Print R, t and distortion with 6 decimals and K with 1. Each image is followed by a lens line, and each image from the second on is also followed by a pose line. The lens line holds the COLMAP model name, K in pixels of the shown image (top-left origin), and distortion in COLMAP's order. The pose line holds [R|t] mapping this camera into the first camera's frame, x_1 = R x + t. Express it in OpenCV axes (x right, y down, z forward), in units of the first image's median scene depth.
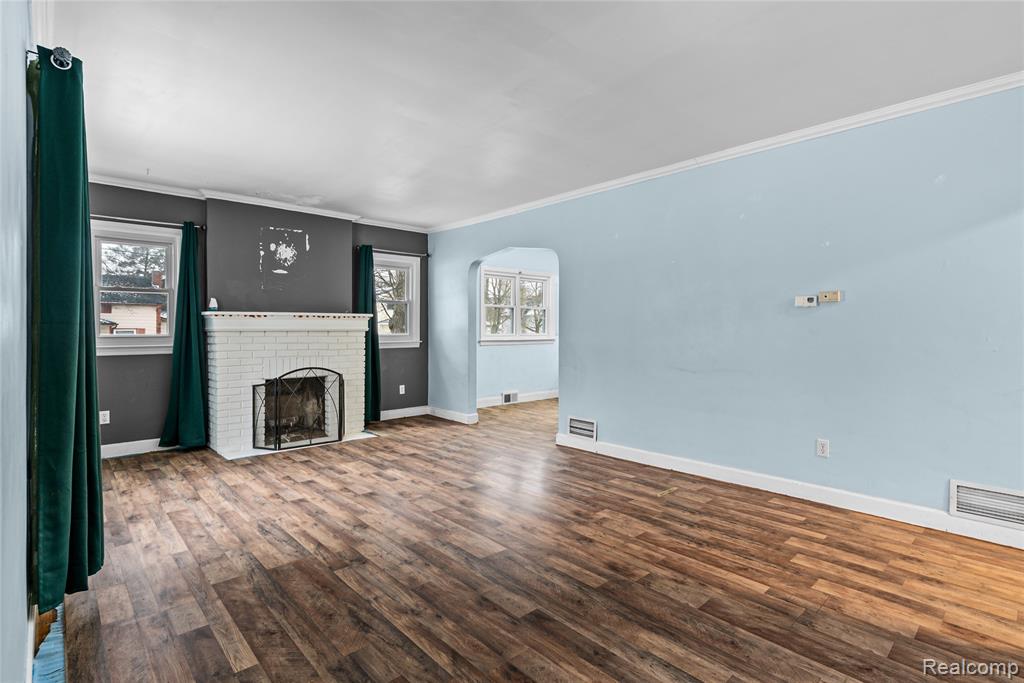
lens RADIAL K [[457.4, 0, 516.2], [0, 457.4, 337.6], [0, 0, 1]] dist [0.002507, 0.000591]
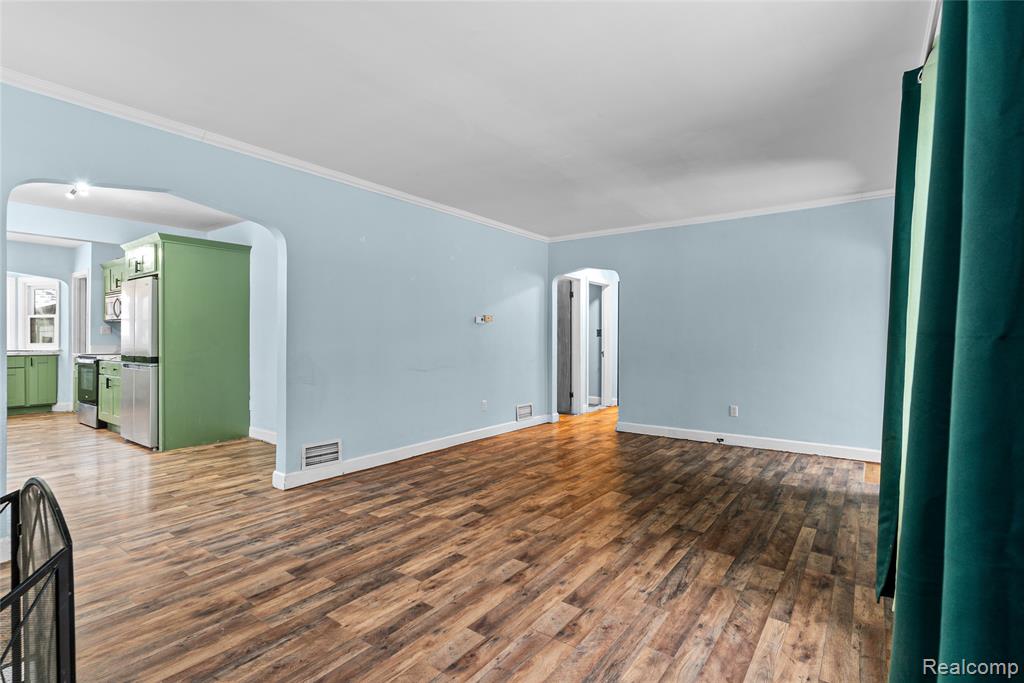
lens RADIAL K [[493.6, 0, 515.4], [0, 493.6, 340.0], [0, 0, 1]] dist [-0.001197, -0.000362]
pose [[-0.149827, -0.004216, 0.988703, -1.200572], [0.015559, 0.999857, 0.006621, 0.001273], [-0.988590, 0.016375, -0.149740, 1.263342]]
